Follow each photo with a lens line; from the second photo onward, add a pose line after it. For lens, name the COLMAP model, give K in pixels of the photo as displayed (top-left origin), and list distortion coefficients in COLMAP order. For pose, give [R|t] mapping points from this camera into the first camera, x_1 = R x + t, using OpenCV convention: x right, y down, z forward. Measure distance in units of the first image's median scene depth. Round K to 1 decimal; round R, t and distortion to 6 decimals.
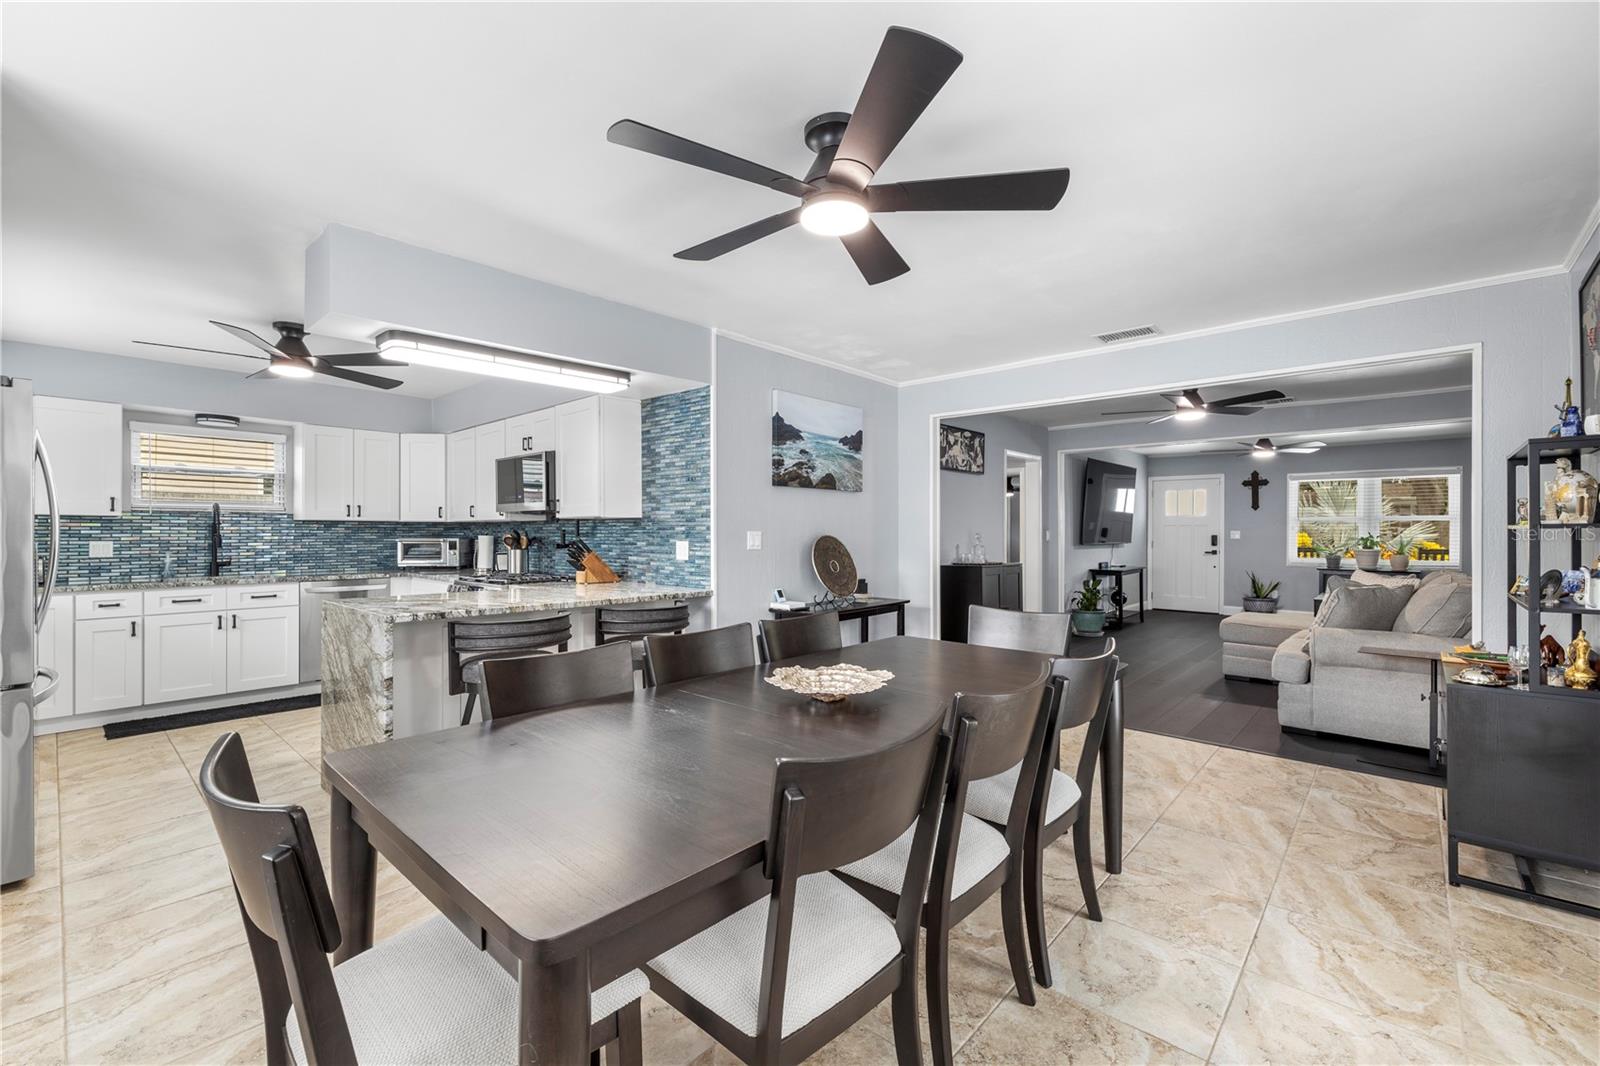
lens RADIAL K [[671.1, 0, 800.0], [0, 671.1, 533.0], [0, 0, 1]] dist [-0.000453, 0.000301]
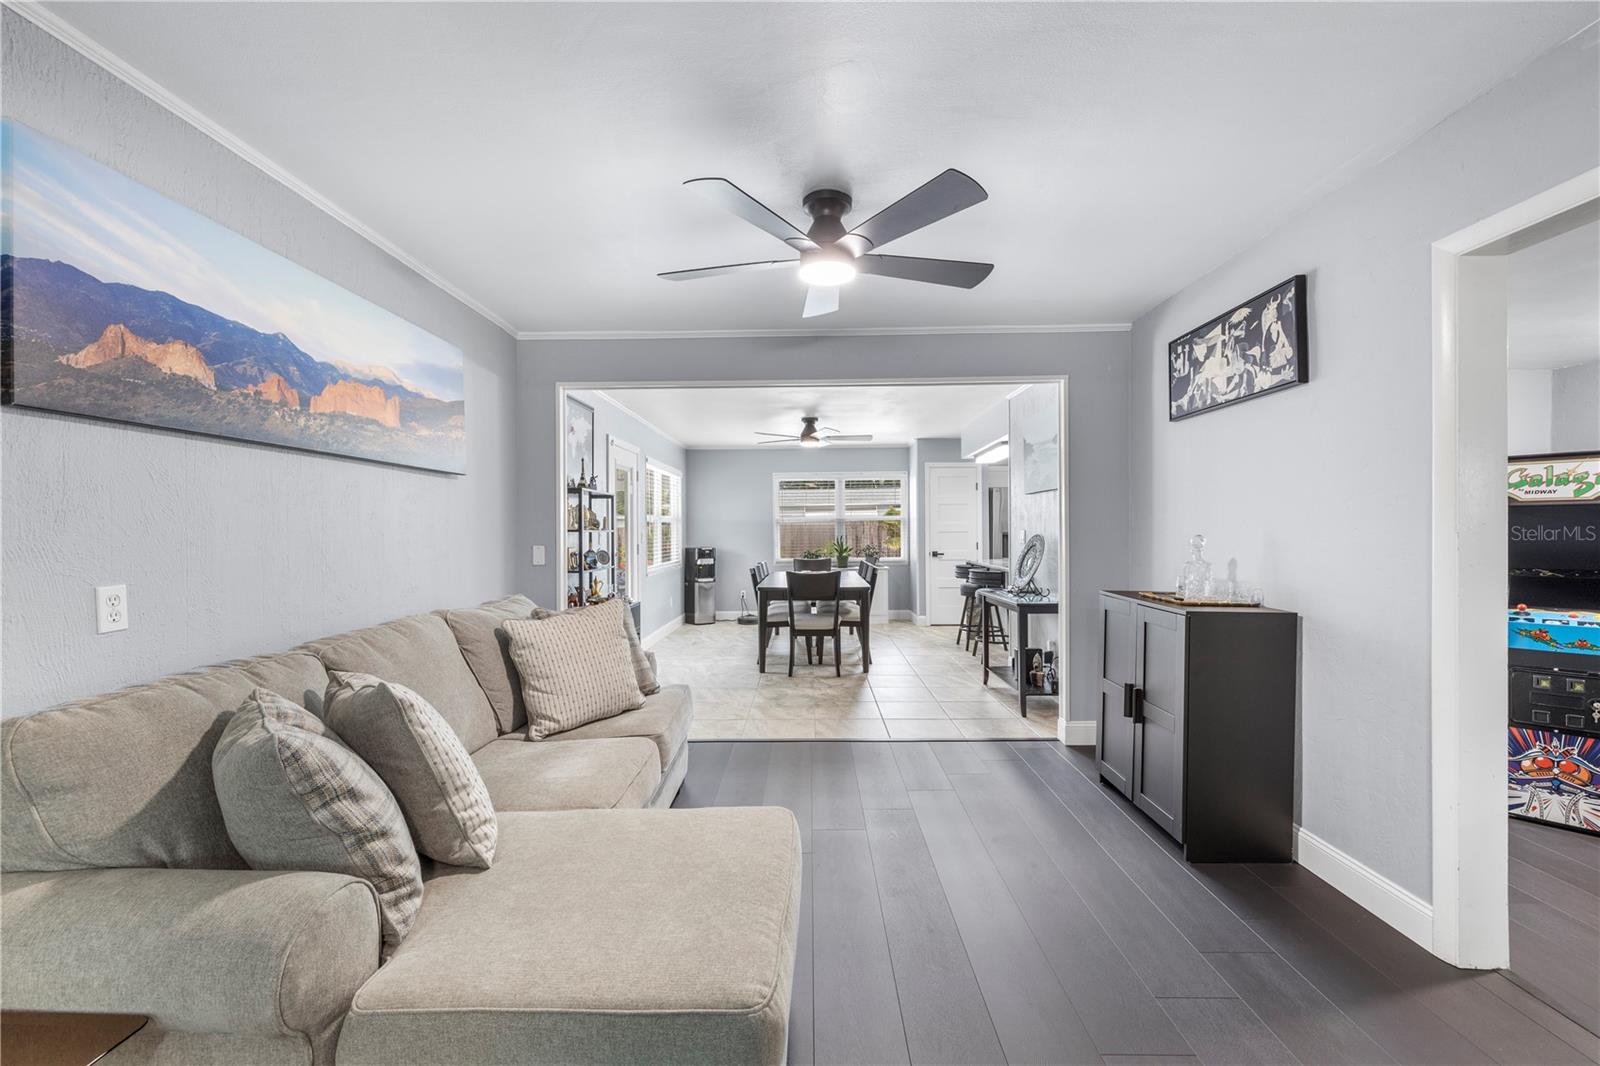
lens RADIAL K [[671.1, 0, 800.0], [0, 671.1, 533.0], [0, 0, 1]] dist [-0.000453, 0.000301]
pose [[-0.750628, 0.009396, -0.660659, 0.916063], [0.005135, 0.999952, 0.008388, -0.007507], [0.660705, 0.002904, -0.750640, 1.359196]]
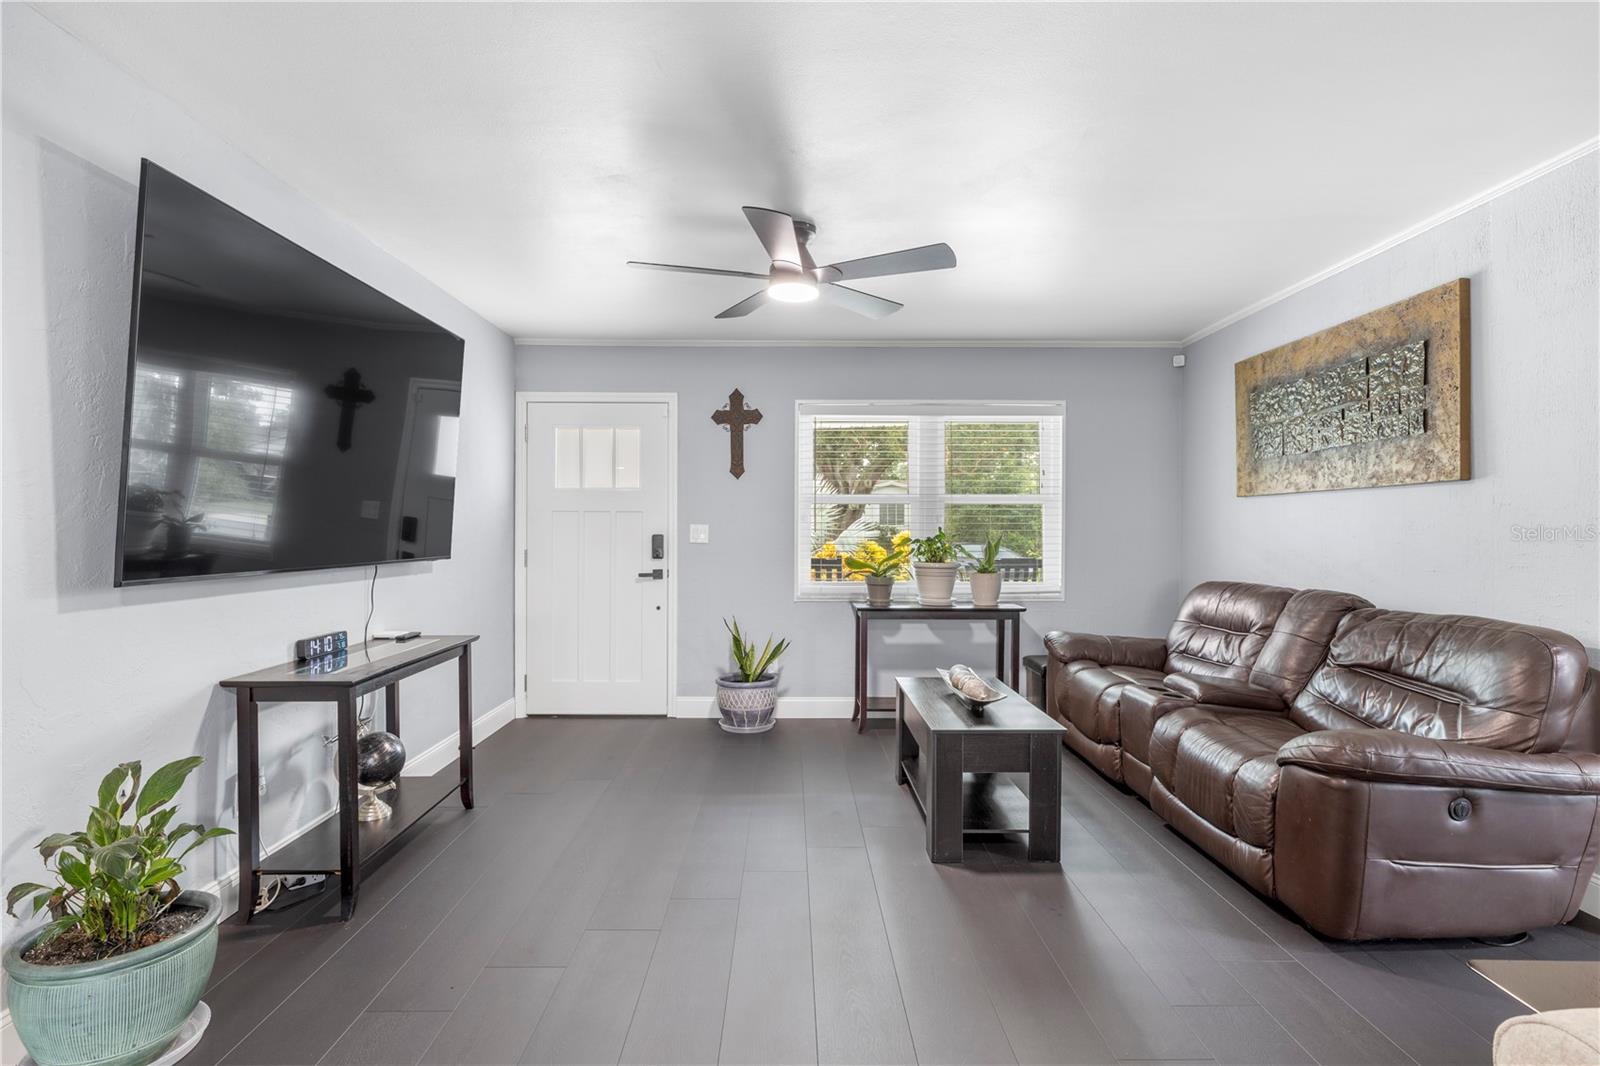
lens RADIAL K [[783.7, 0, 800.0], [0, 783.7, 533.0], [0, 0, 1]] dist [-0.000285, -0.000017]
pose [[0.730935, -0.003998, 0.682436, 0.648340], [0.002362, 0.999992, 0.003329, 0.001526], [-0.682443, -0.000821, 0.730938, 1.083496]]
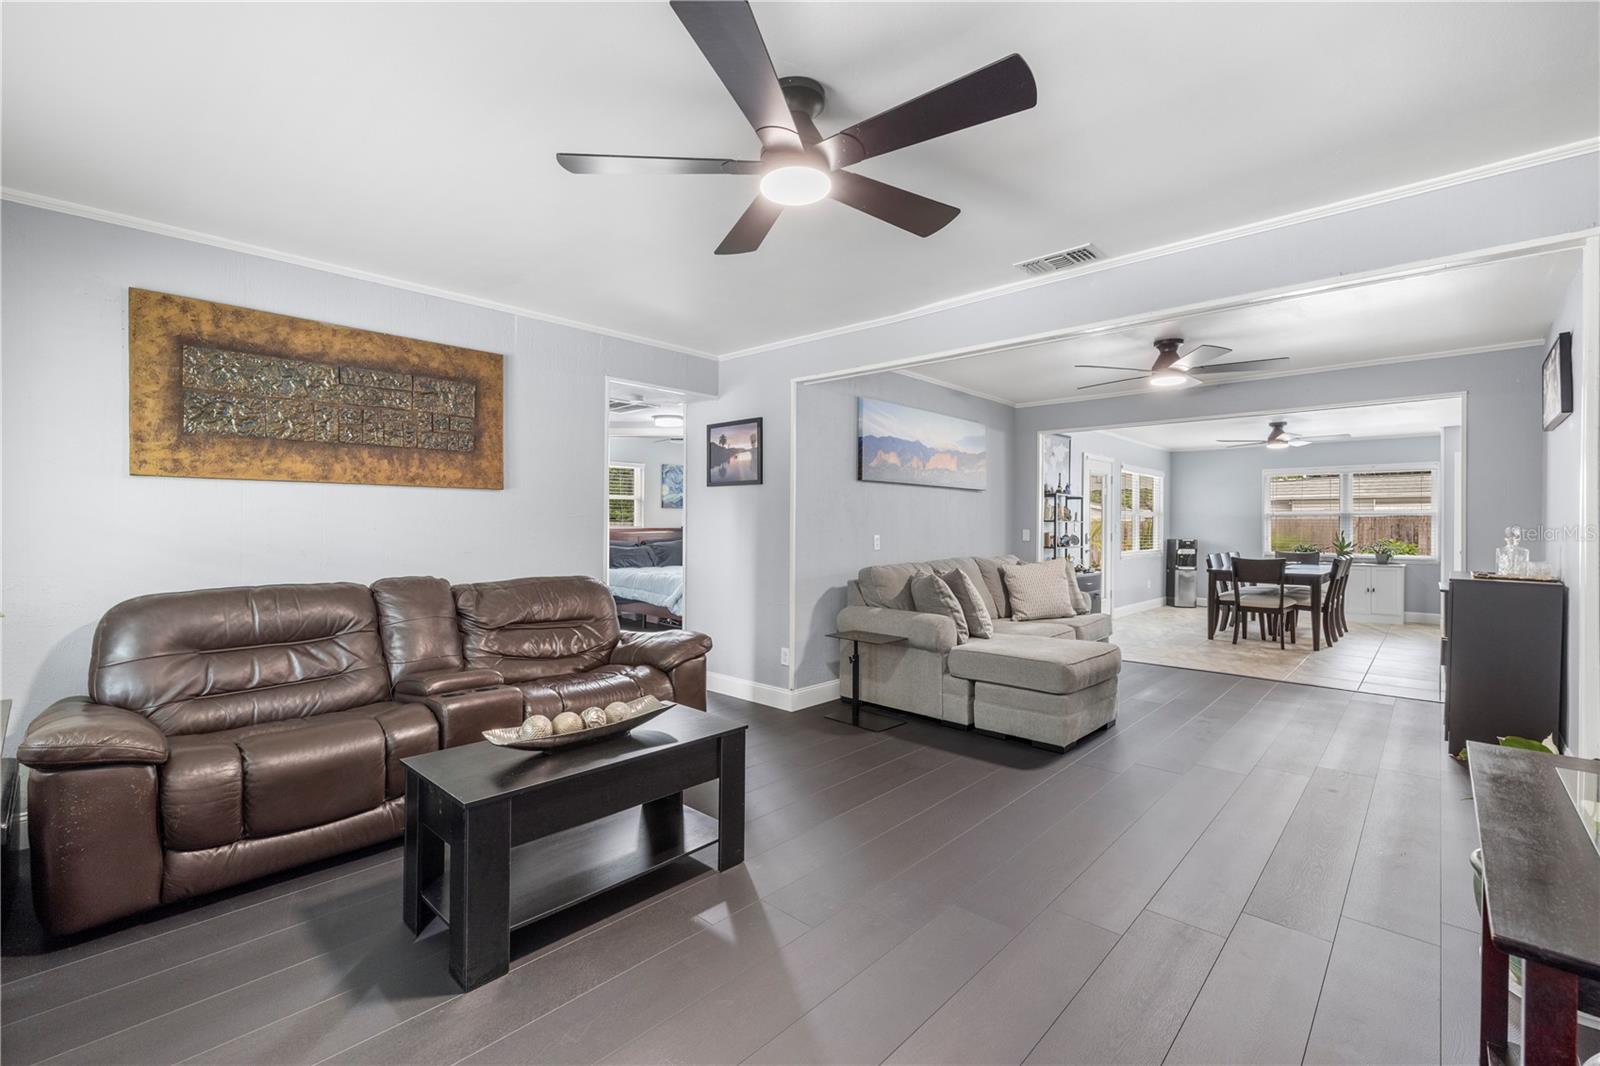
lens RADIAL K [[686.3, 0, 796.8], [0, 686.3, 521.5], [0, 0, 1]] dist [0.000142, 0.000197]
pose [[-0.999846, -0.005584, 0.016636, 1.048846], [-0.005588, 0.999984, -0.000226, -0.000738], [-0.016634, -0.000319, -0.999862, 1.896571]]
